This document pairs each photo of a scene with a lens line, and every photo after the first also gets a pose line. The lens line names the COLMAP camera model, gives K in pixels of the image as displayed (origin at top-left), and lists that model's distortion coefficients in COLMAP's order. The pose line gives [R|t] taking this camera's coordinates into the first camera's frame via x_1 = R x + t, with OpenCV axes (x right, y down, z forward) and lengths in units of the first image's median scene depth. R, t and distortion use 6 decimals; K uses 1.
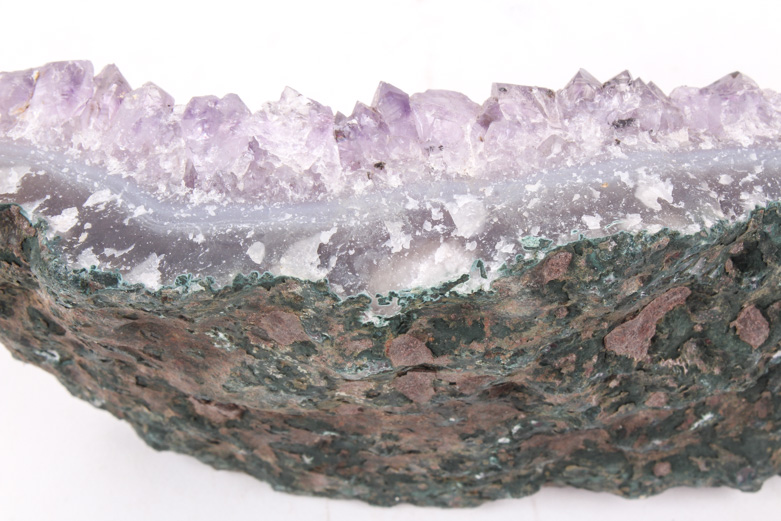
lens RADIAL K [[1702.6, 0, 391.3], [0, 1702.6, 261.4], [0, 0, 1]] dist [0.036608, 0.000000]
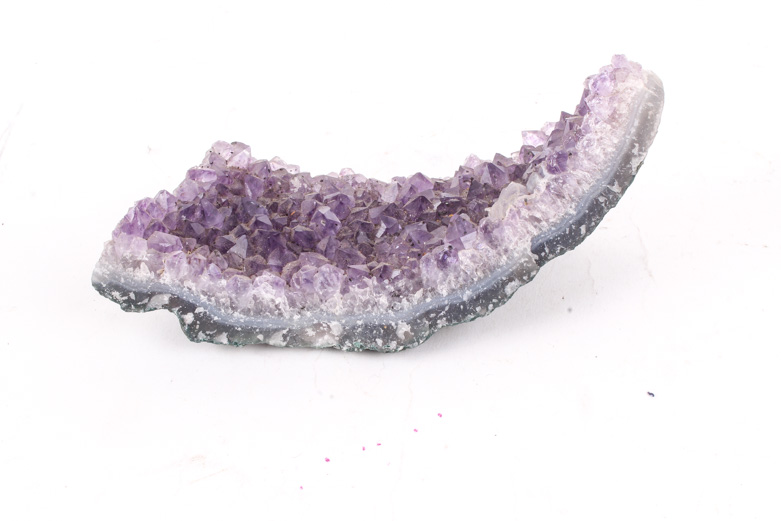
lens RADIAL K [[1173.3, 0, 389.0], [0, 1173.3, 261.1], [0, 0, 1]] dist [-0.048942, 0.000000]
pose [[0.999350, 0.027975, -0.022738, 0.163453], [0.012092, 0.334071, 0.942470, -1.765090], [0.033961, -0.942133, 0.333516, 0.456359]]
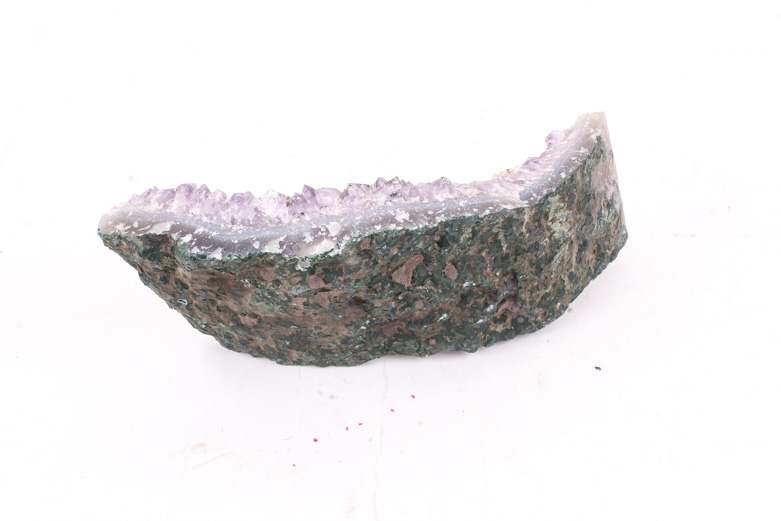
lens RADIAL K [[1173.3, 0, 389.5], [0, 1173.3, 257.8], [0, 0, 1]] dist [-0.048942, 0.000000]
pose [[0.998554, -0.046364, -0.027196, 0.174182], [0.042689, 0.991496, -0.122934, 0.242085], [0.032665, 0.121596, 0.992042, -0.809743]]
